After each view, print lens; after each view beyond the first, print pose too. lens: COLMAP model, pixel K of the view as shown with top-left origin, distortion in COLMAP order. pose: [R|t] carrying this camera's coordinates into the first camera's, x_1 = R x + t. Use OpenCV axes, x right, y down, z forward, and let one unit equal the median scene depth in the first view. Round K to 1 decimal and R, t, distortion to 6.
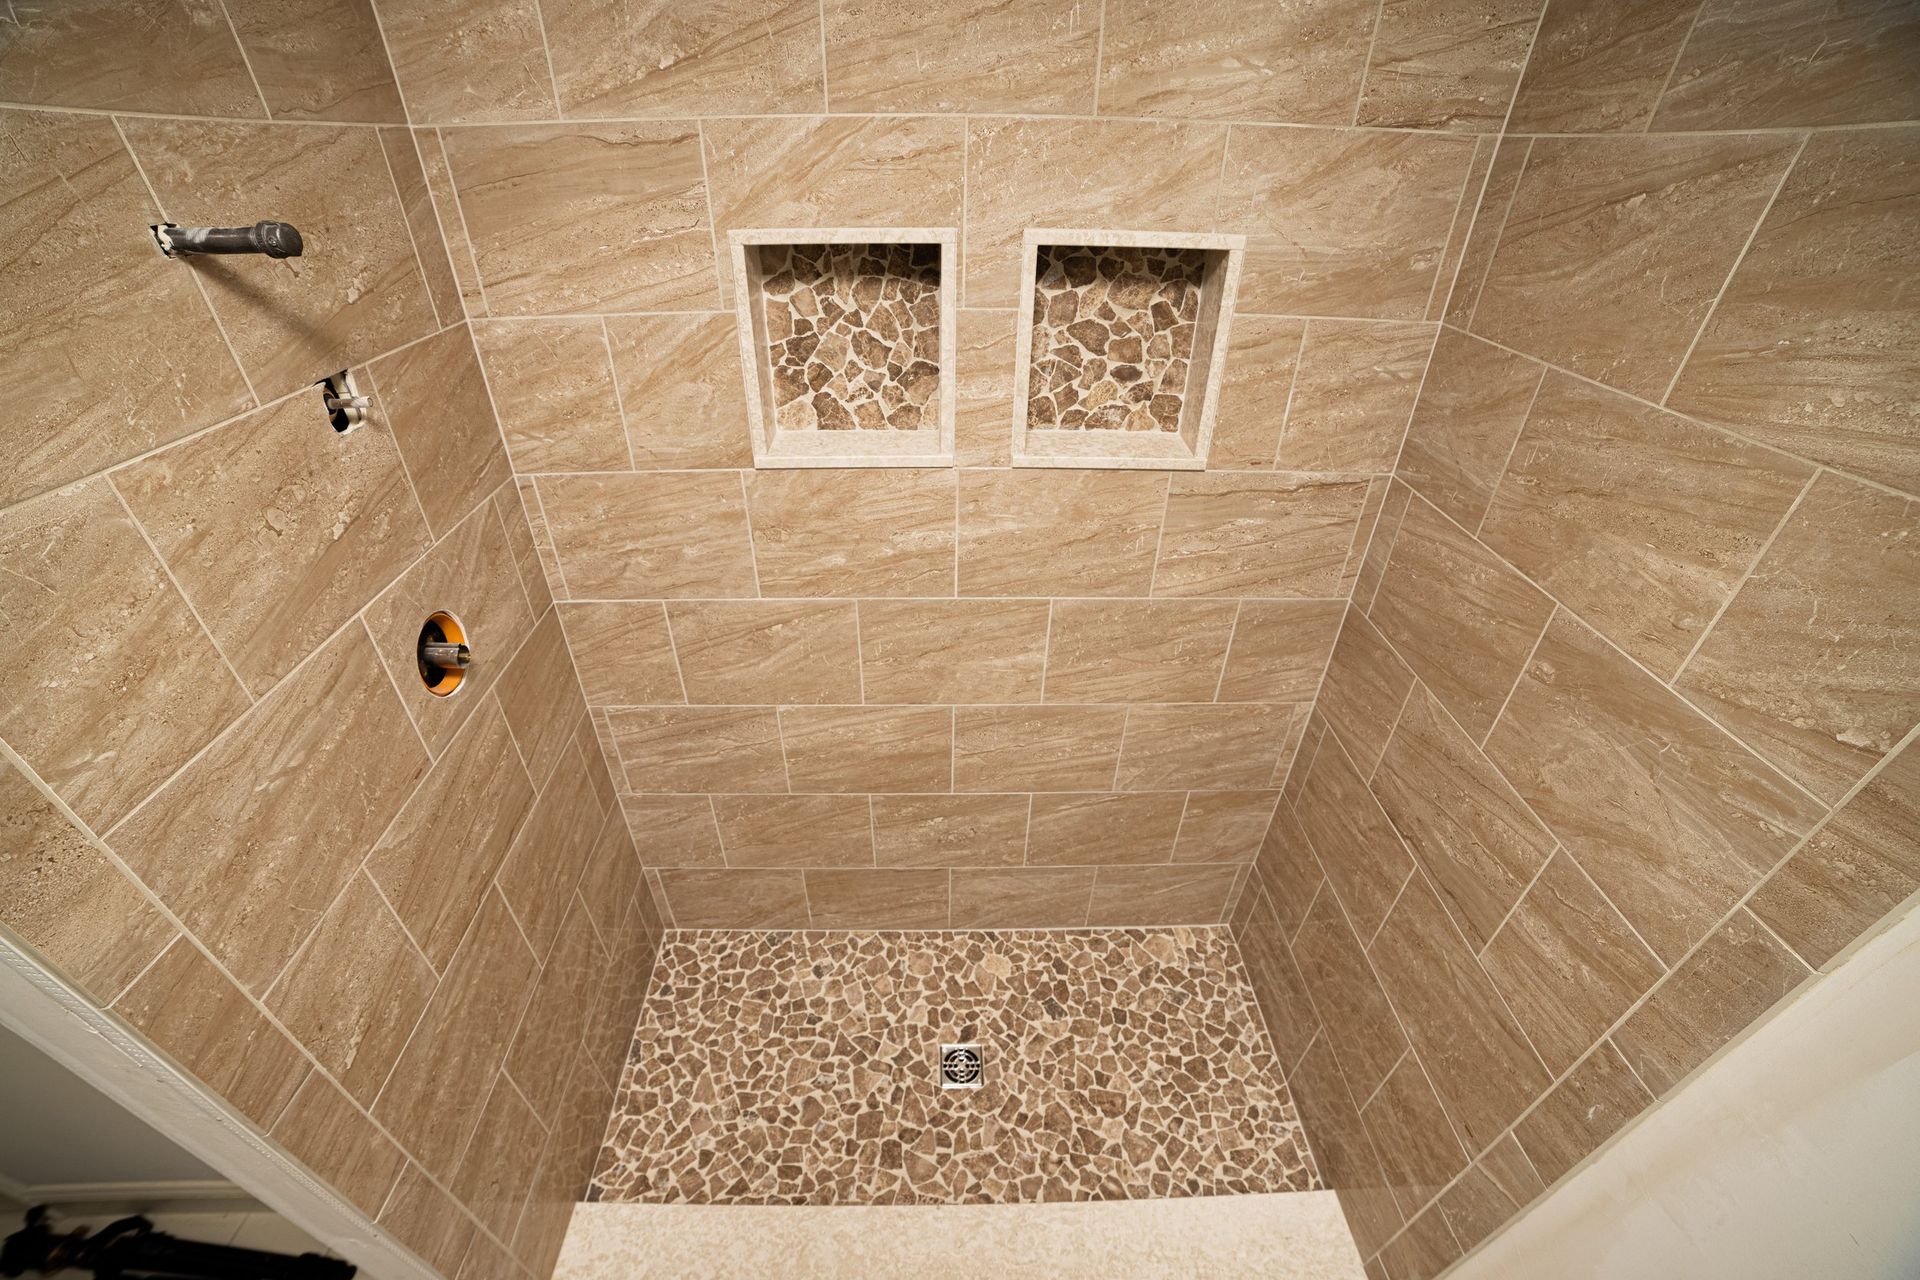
lens RADIAL K [[743.2, 0, 960.0], [0, 743.2, 640.0], [0, 0, 1]] dist [-0.001599, -0.000253]
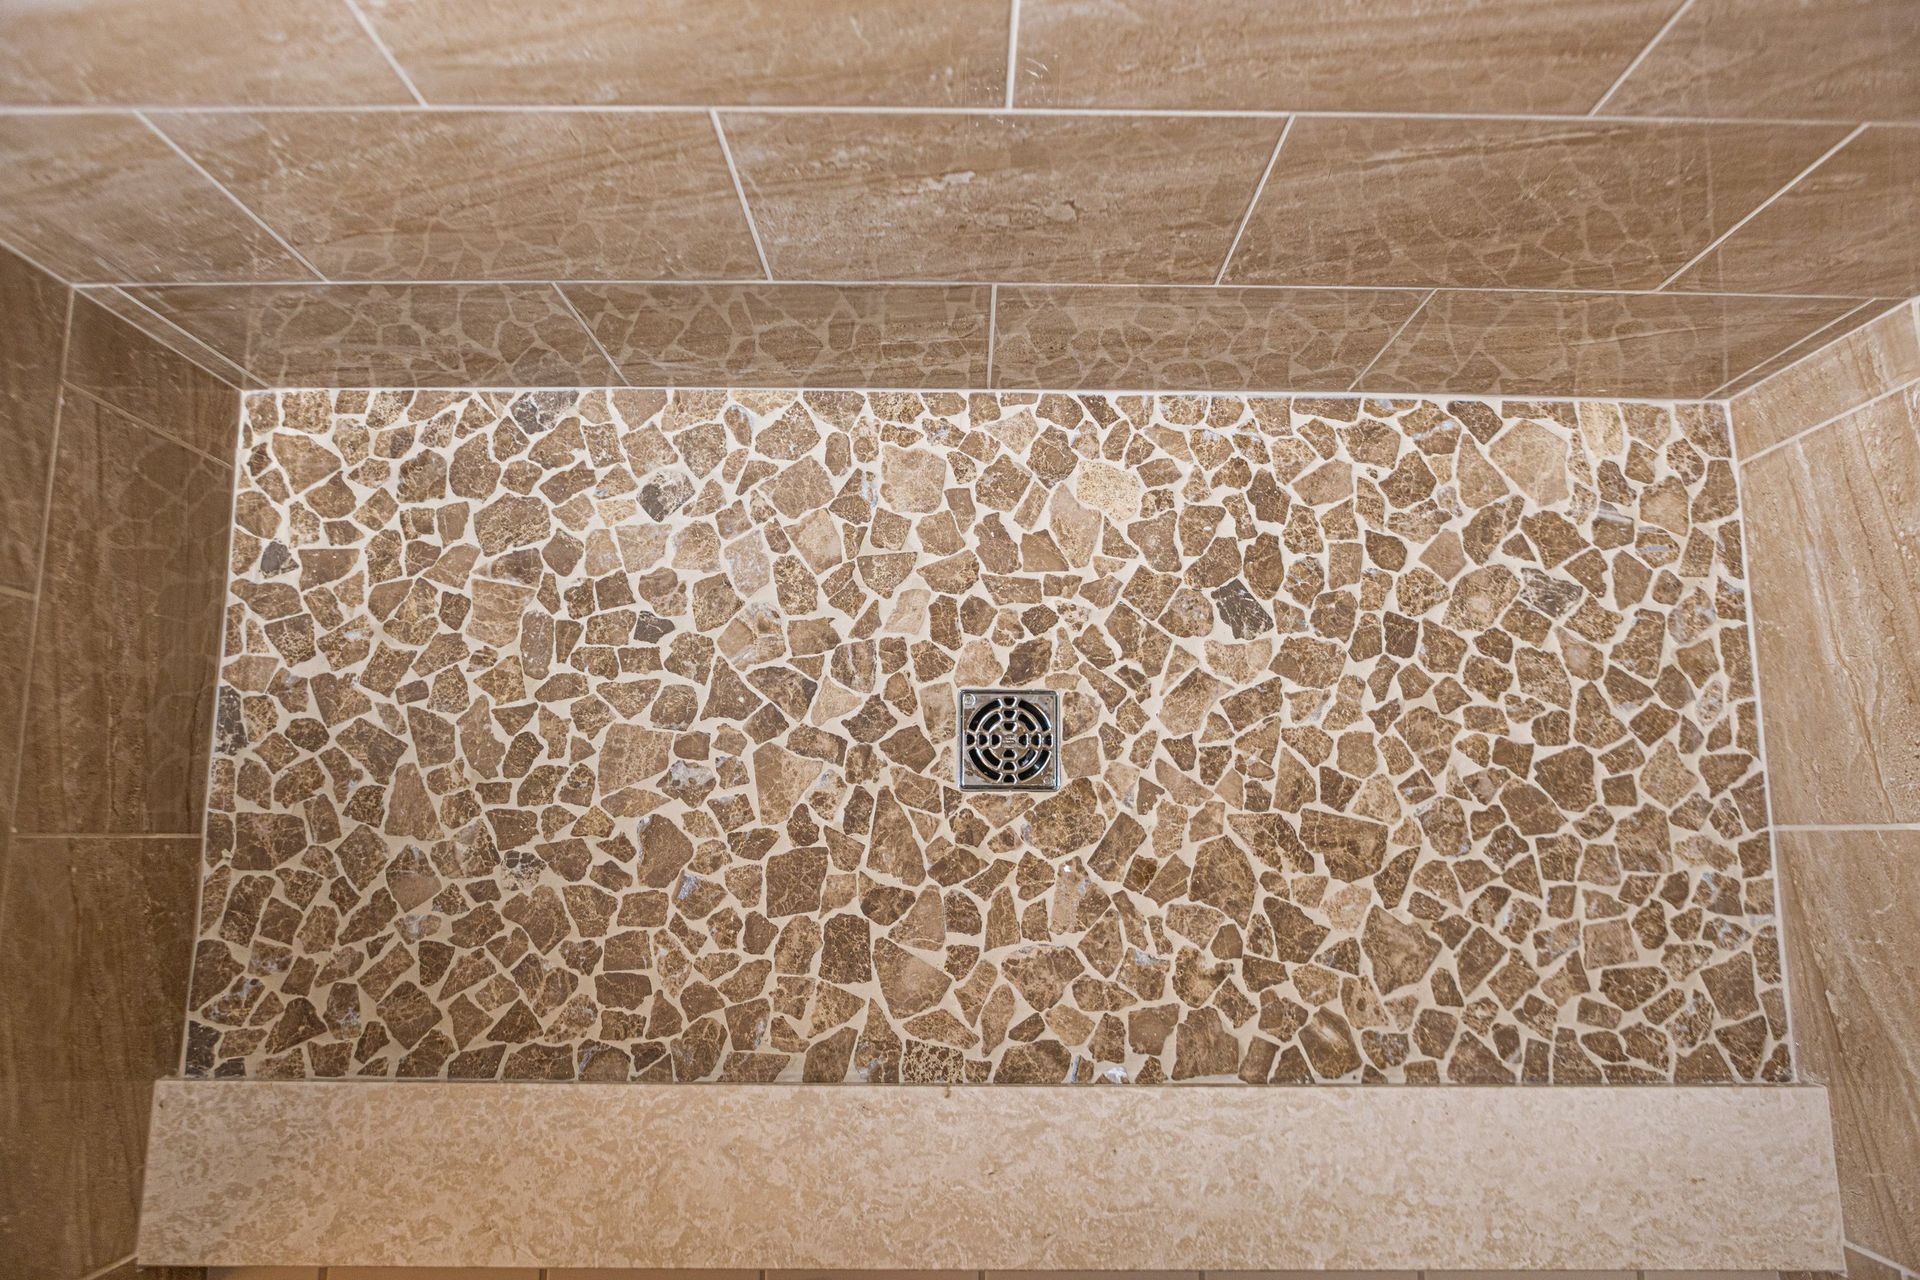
lens RADIAL K [[1292.8, 0, 960.0], [0, 1292.8, 640.0], [0, 0, 1]] dist [-0.034552, 0.032382]
pose [[0.999135, 0.036608, -0.019705, -0.014449], [-0.010666, 0.683818, 0.729575, -0.006607], [0.040183, -0.728734, 0.683617, 0.573836]]
